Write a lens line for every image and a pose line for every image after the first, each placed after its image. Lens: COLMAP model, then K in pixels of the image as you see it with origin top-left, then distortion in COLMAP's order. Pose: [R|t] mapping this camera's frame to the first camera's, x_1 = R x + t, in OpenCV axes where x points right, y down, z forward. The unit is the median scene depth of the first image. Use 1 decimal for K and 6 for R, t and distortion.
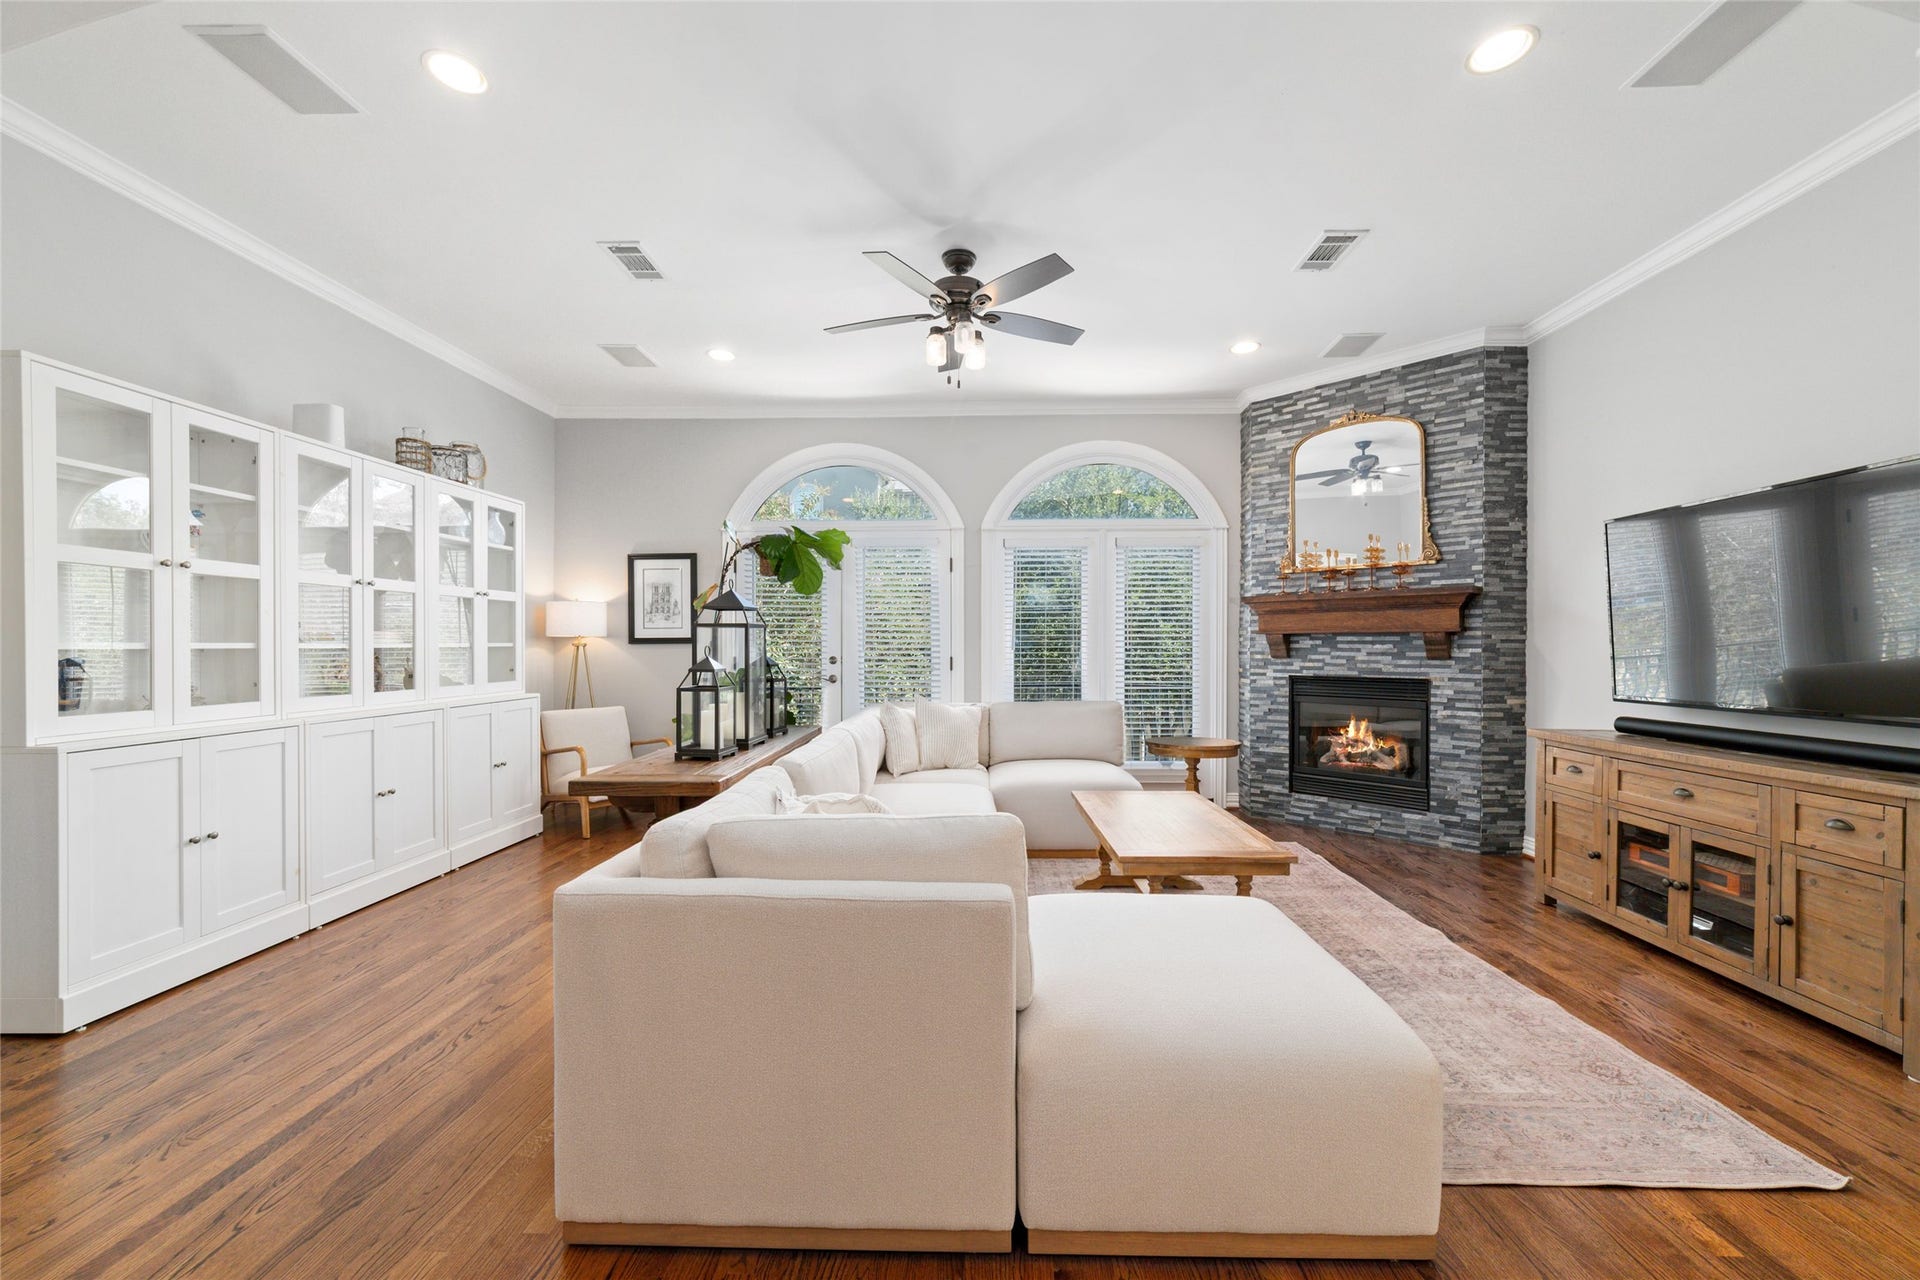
lens RADIAL K [[736.0, 0, 962.7], [0, 736.0, 645.3], [0, 0, 1]] dist [-0.028368, 0.010258]
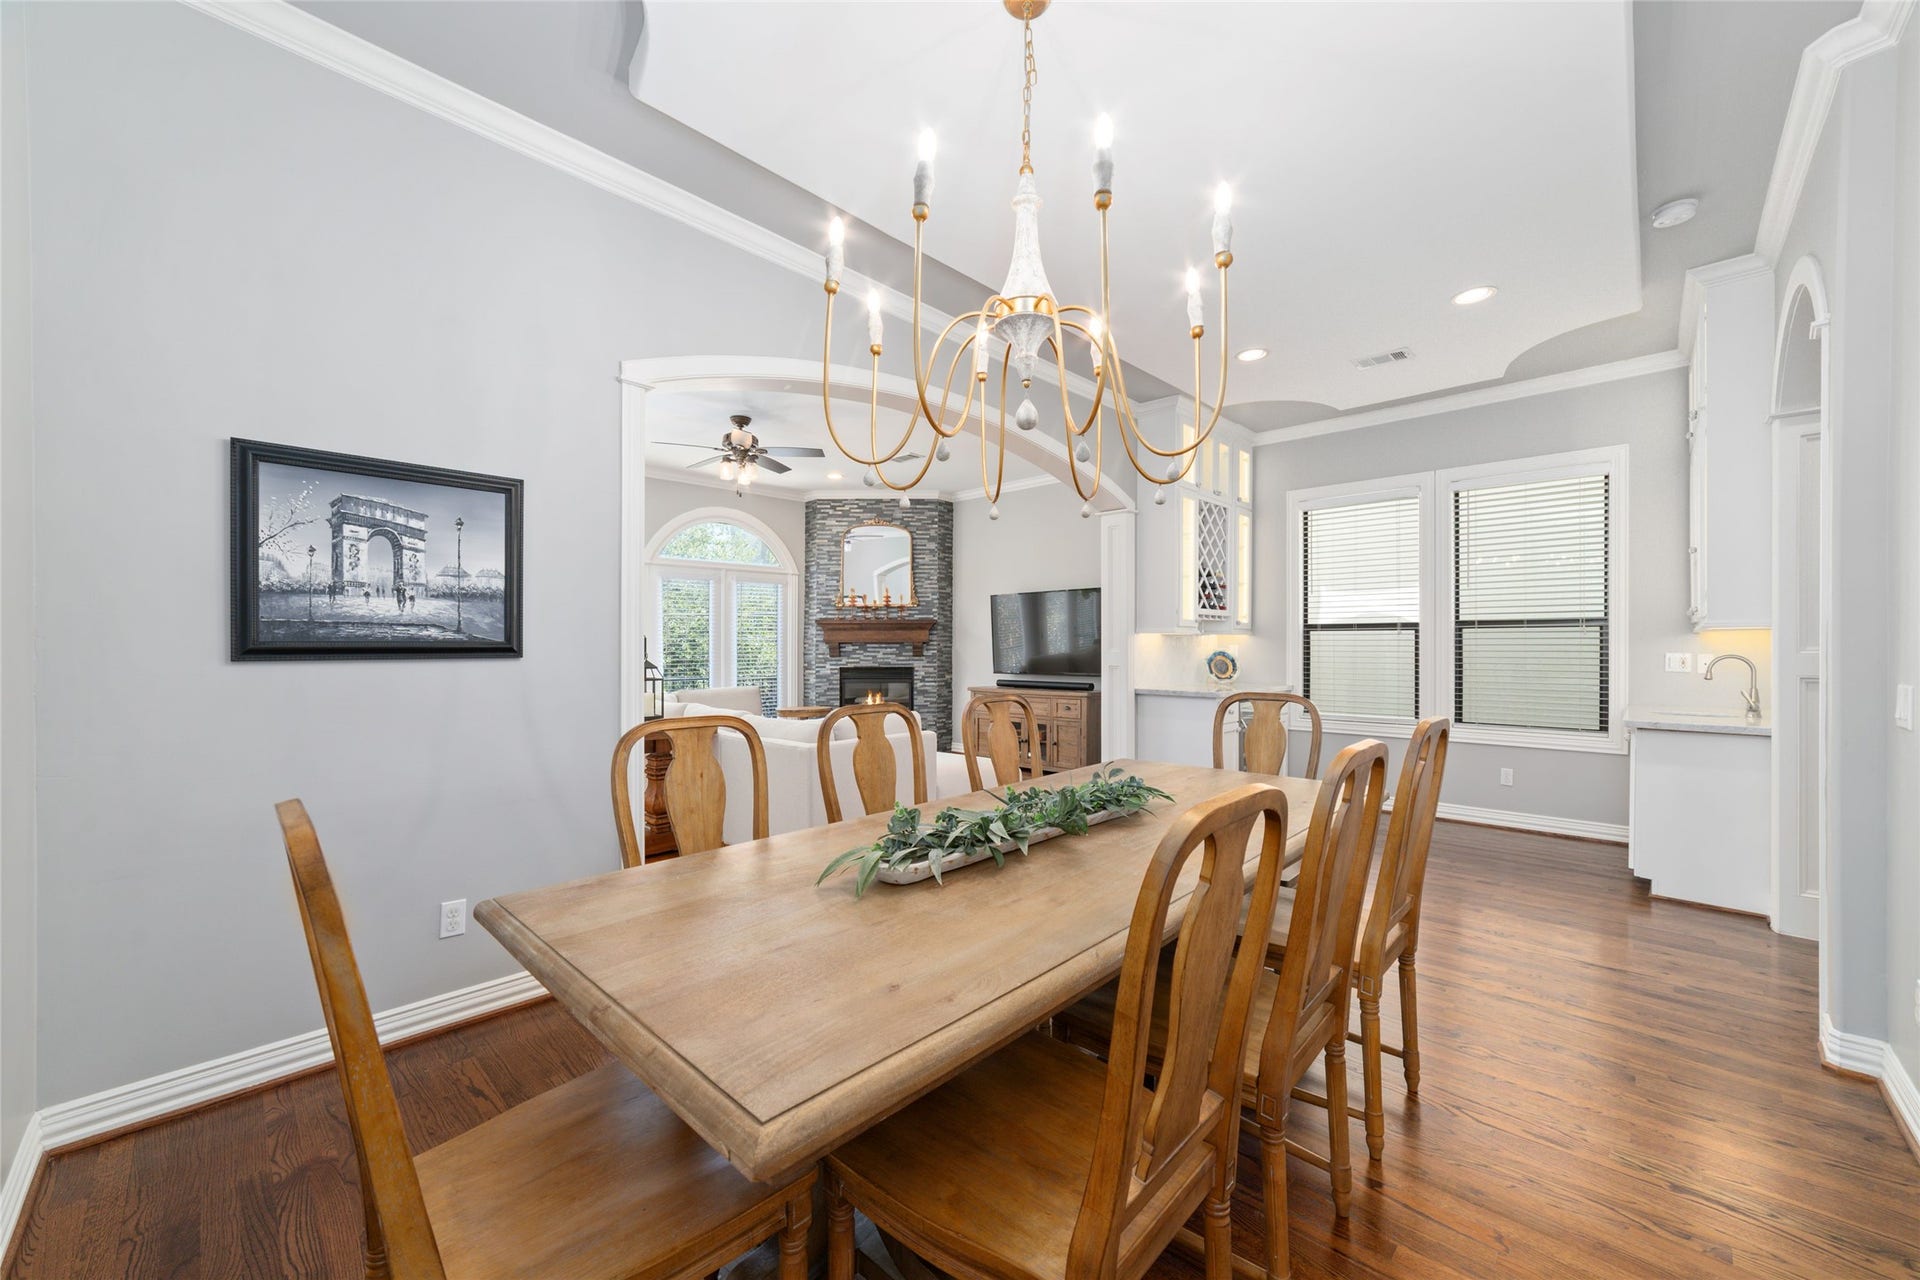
lens RADIAL K [[736.0, 0, 962.7], [0, 736.0, 645.3], [0, 0, 1]] dist [-0.028368, 0.010258]
pose [[0.667639, -0.000357, 0.744485, -0.650116], [0.001523, 0.999998, -0.000885, -0.007463], [-0.744484, 0.001725, 0.667639, -0.350615]]
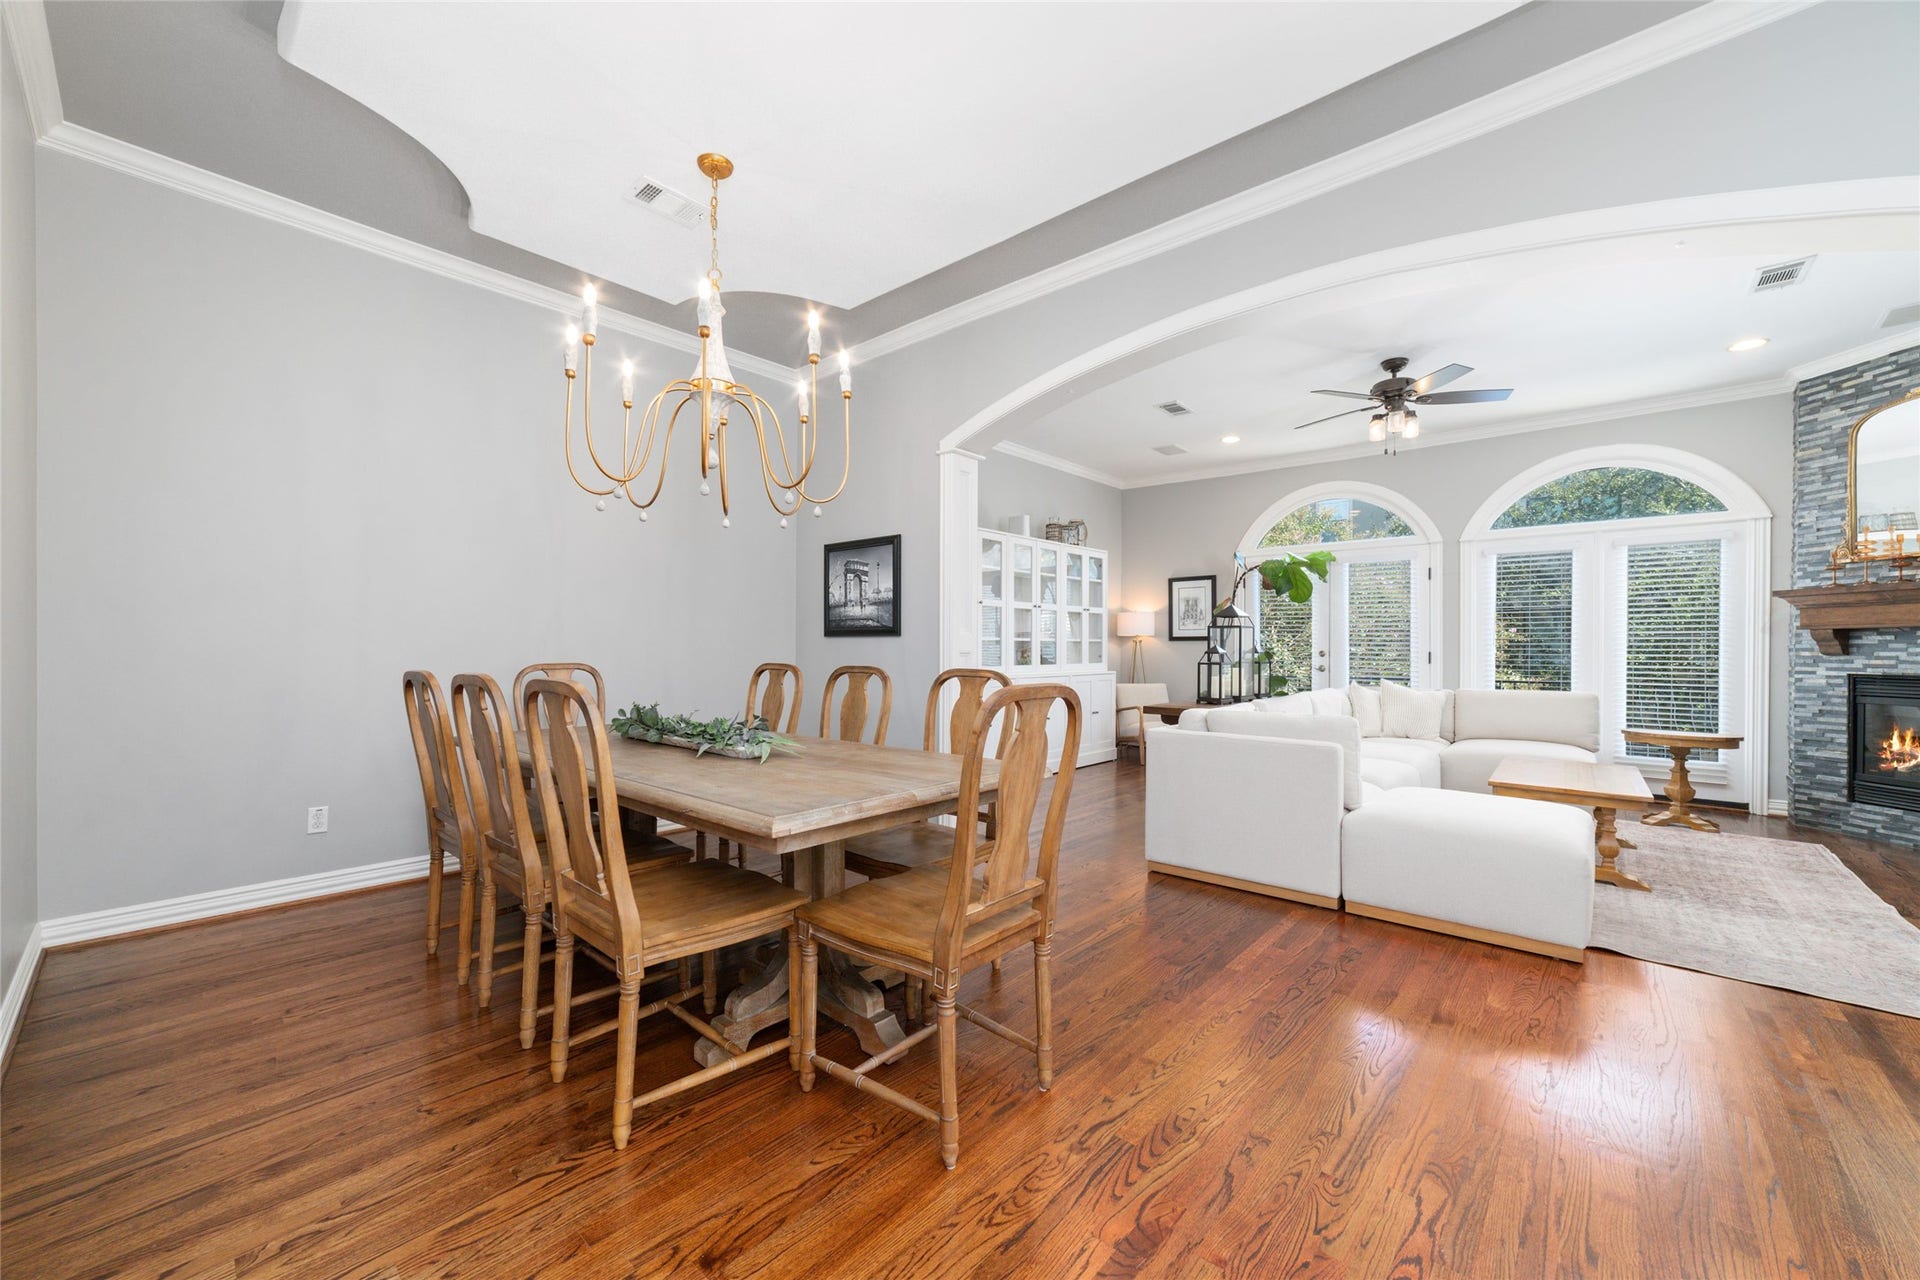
lens RADIAL K [[736.0, 0, 962.7], [0, 736.0, 645.3], [0, 0, 1]] dist [-0.028368, 0.010258]
pose [[0.768672, 0.003344, -0.639635, 0.179359], [-0.005490, 0.999984, -0.001369, 0.013017], [0.639620, 0.004563, 0.768678, -0.424857]]
